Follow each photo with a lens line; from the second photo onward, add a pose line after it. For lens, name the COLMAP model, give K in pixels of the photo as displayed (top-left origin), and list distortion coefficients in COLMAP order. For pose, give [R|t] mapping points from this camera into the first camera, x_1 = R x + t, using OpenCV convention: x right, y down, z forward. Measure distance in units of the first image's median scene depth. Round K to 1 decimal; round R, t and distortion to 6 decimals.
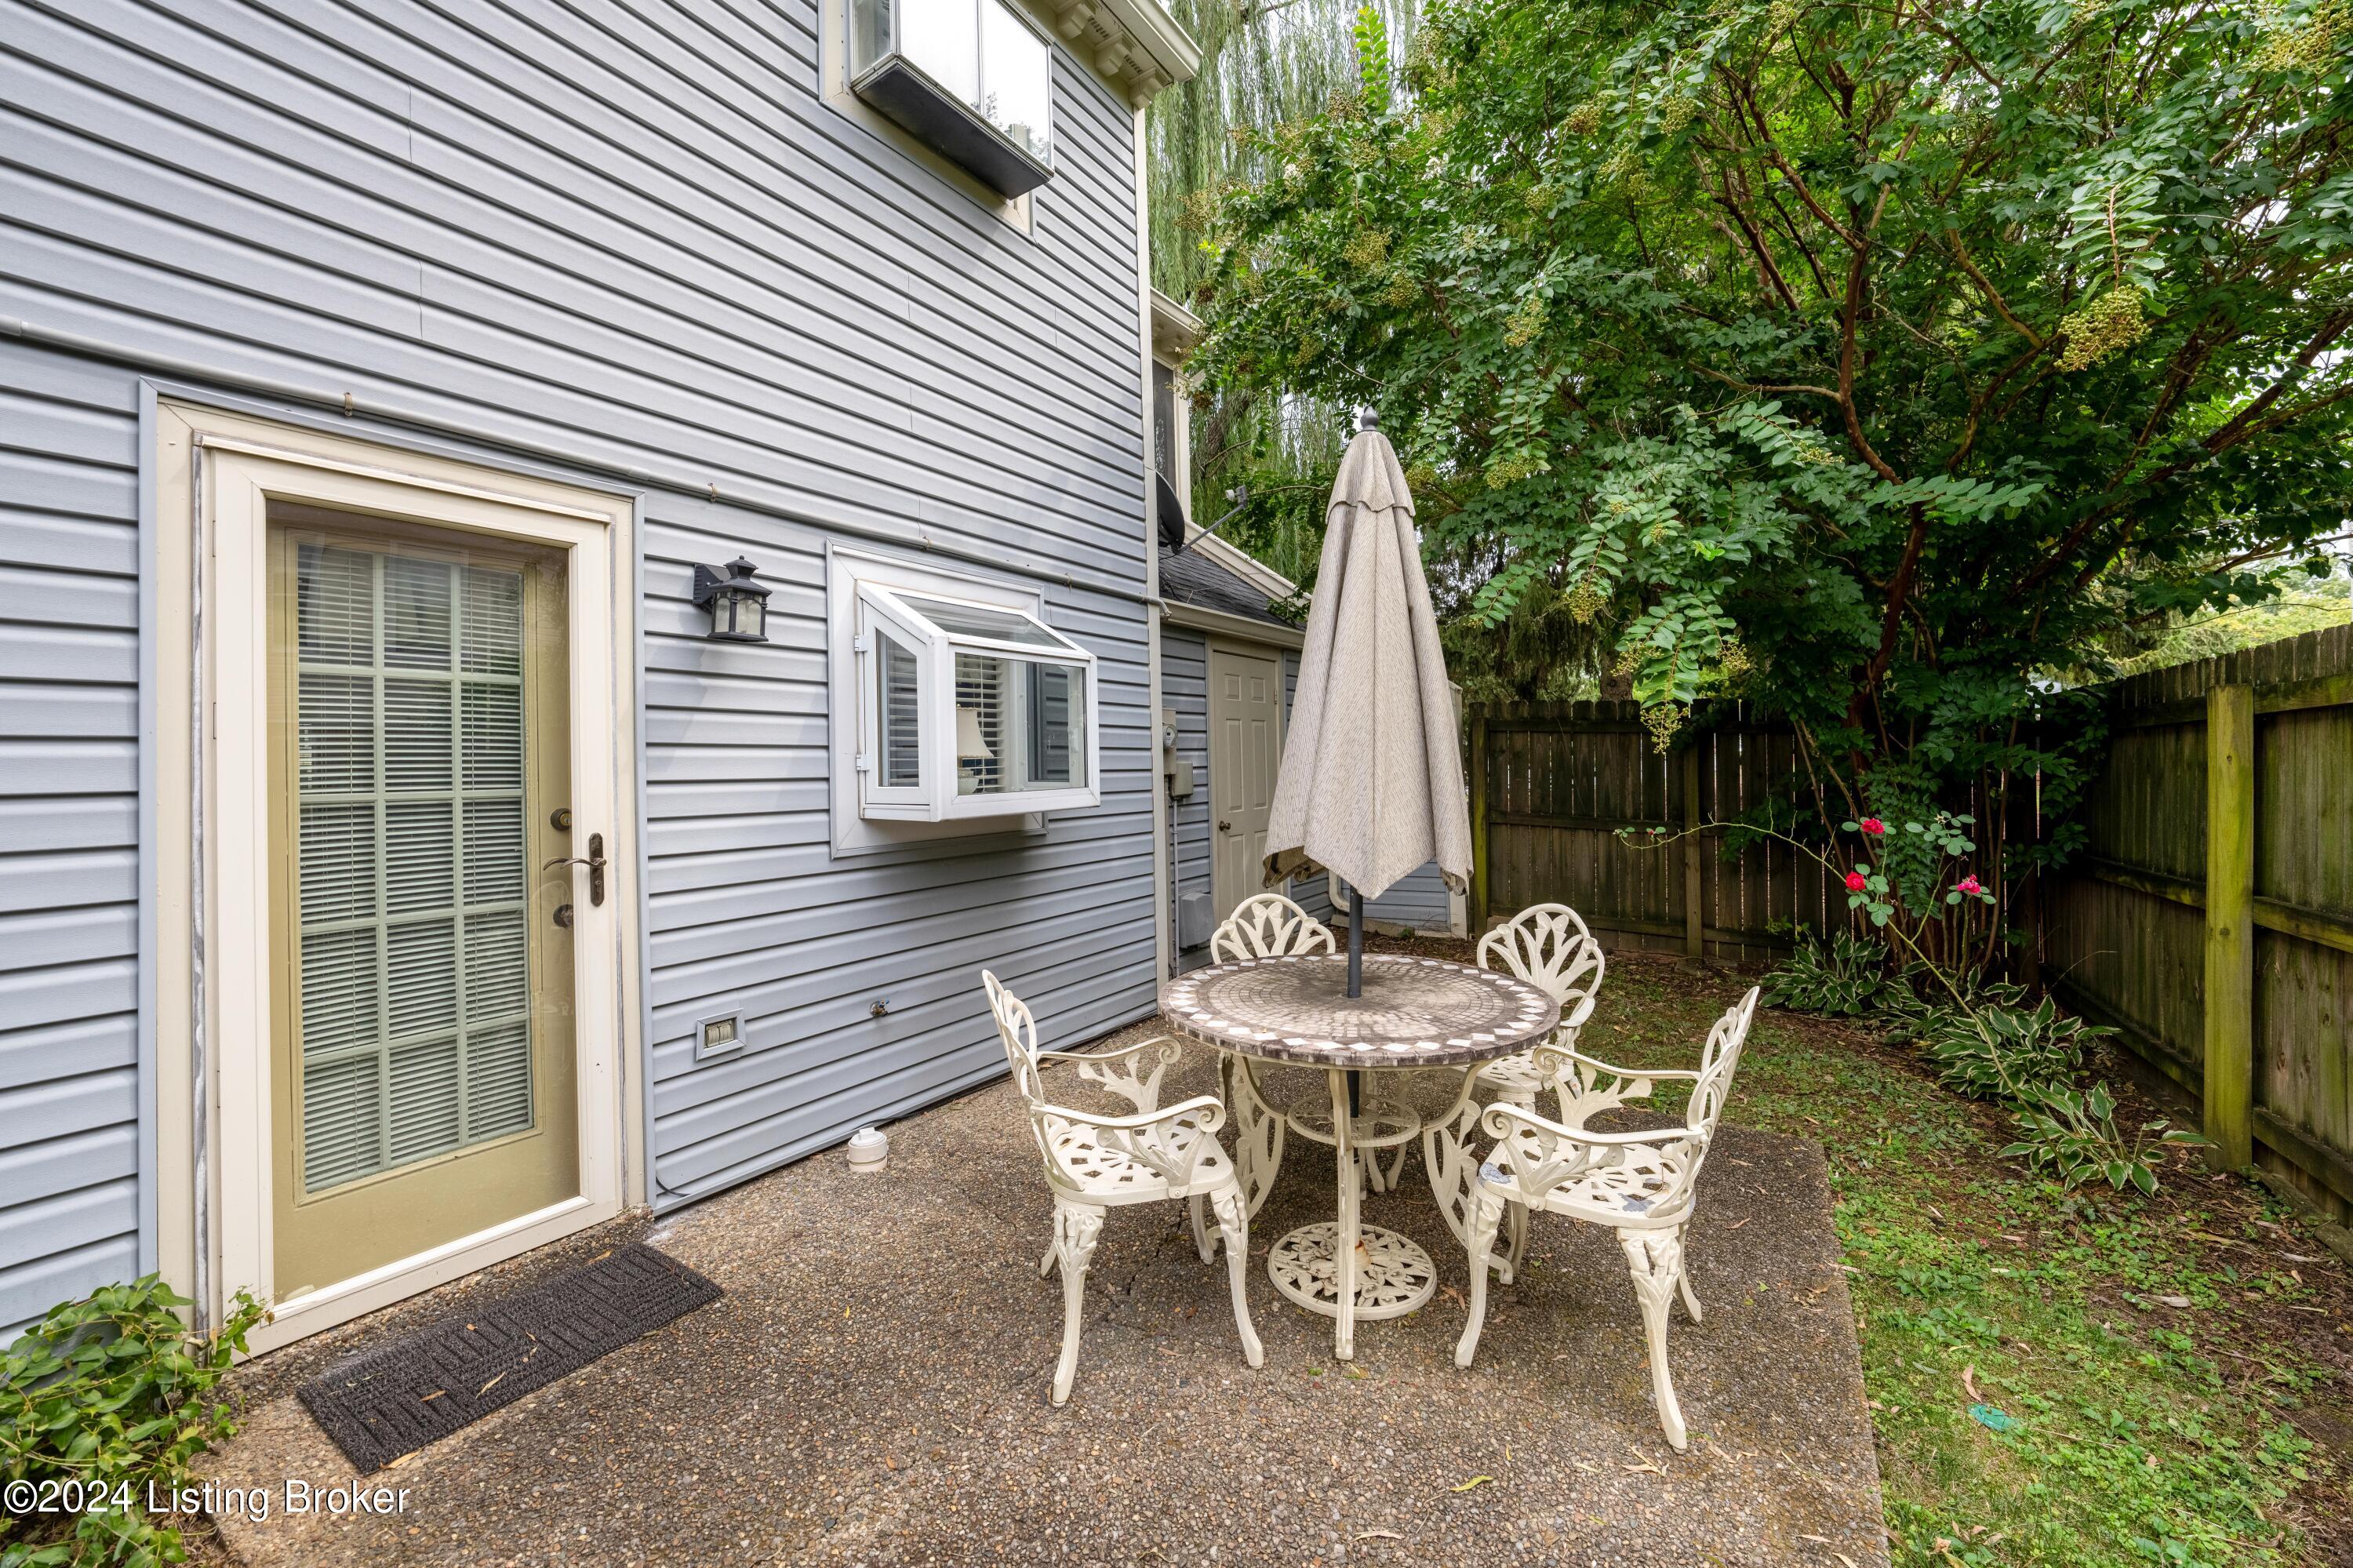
lens RADIAL K [[884.4, 0, 1170.8], [0, 884.4, 746.6], [0, 0, 1]] dist [-0.005638, 0.000593]
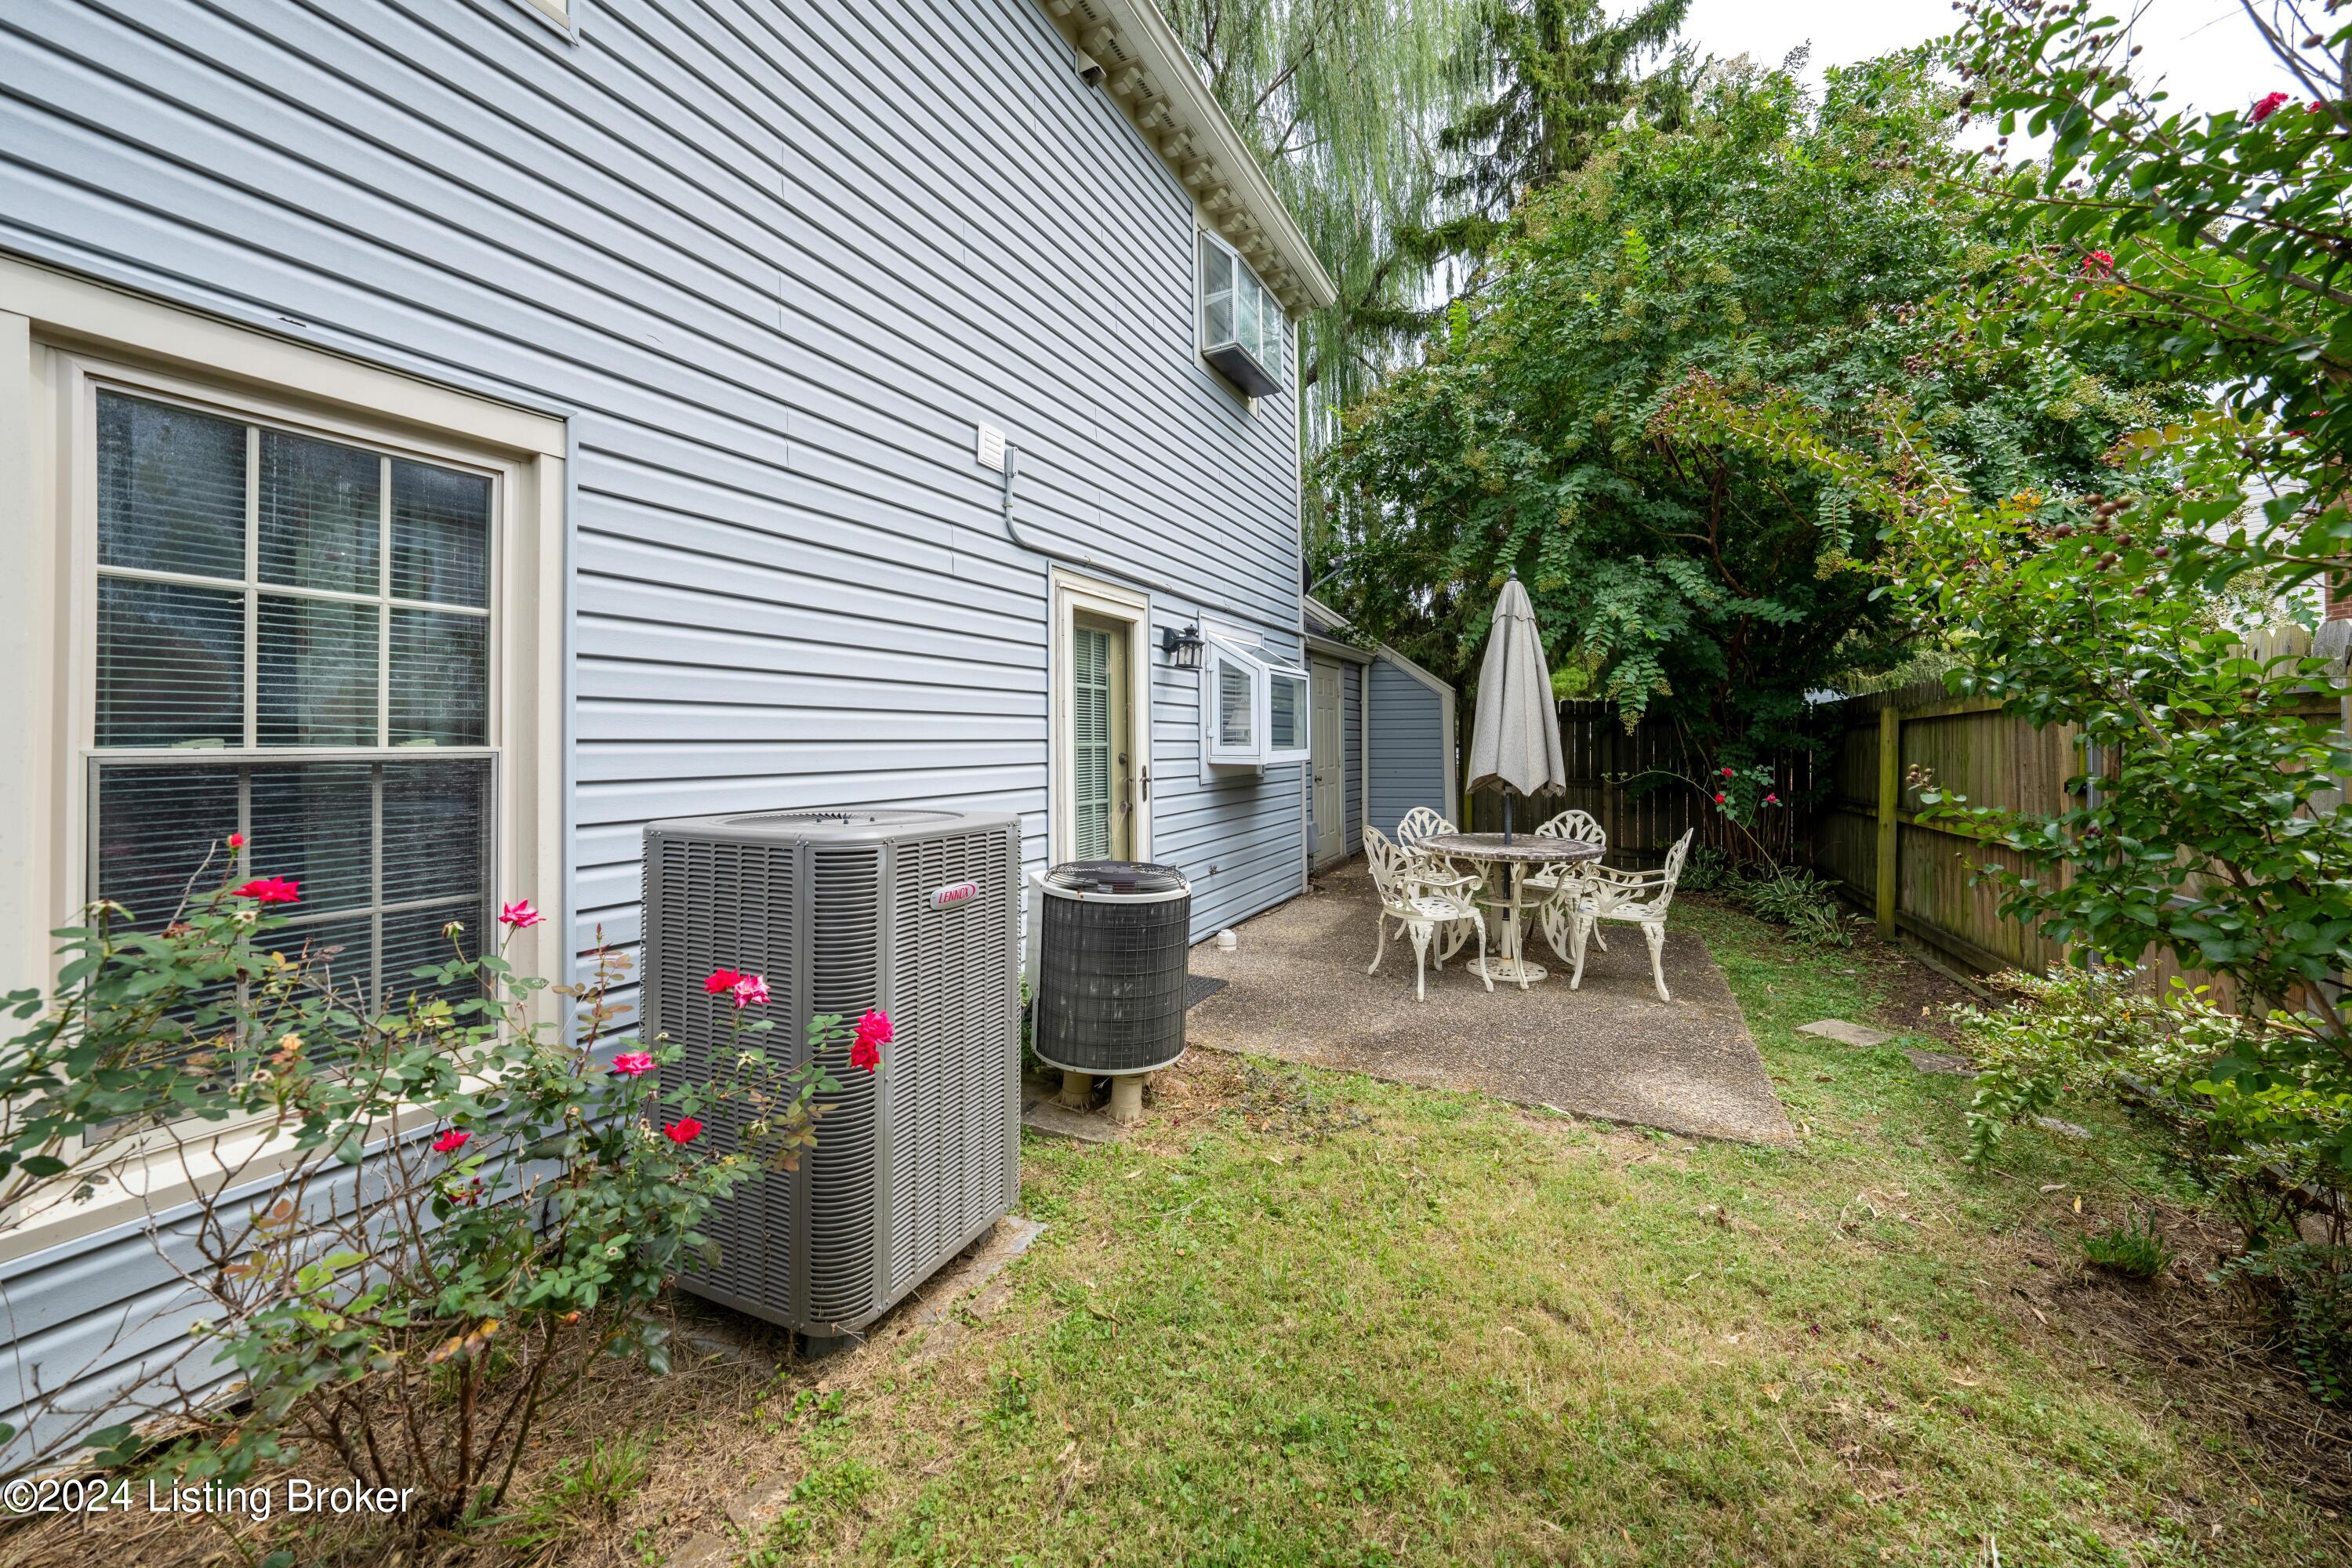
lens RADIAL K [[831.5, 0, 1171.2], [0, 831.5, 719.5], [0, 0, 1]] dist [0.009152, 0.000048]
pose [[0.993329, 0.019542, 0.113650, -0.694831], [-0.018909, 0.999799, -0.006643, 0.005203], [-0.113757, 0.004450, 0.993499, -0.763560]]
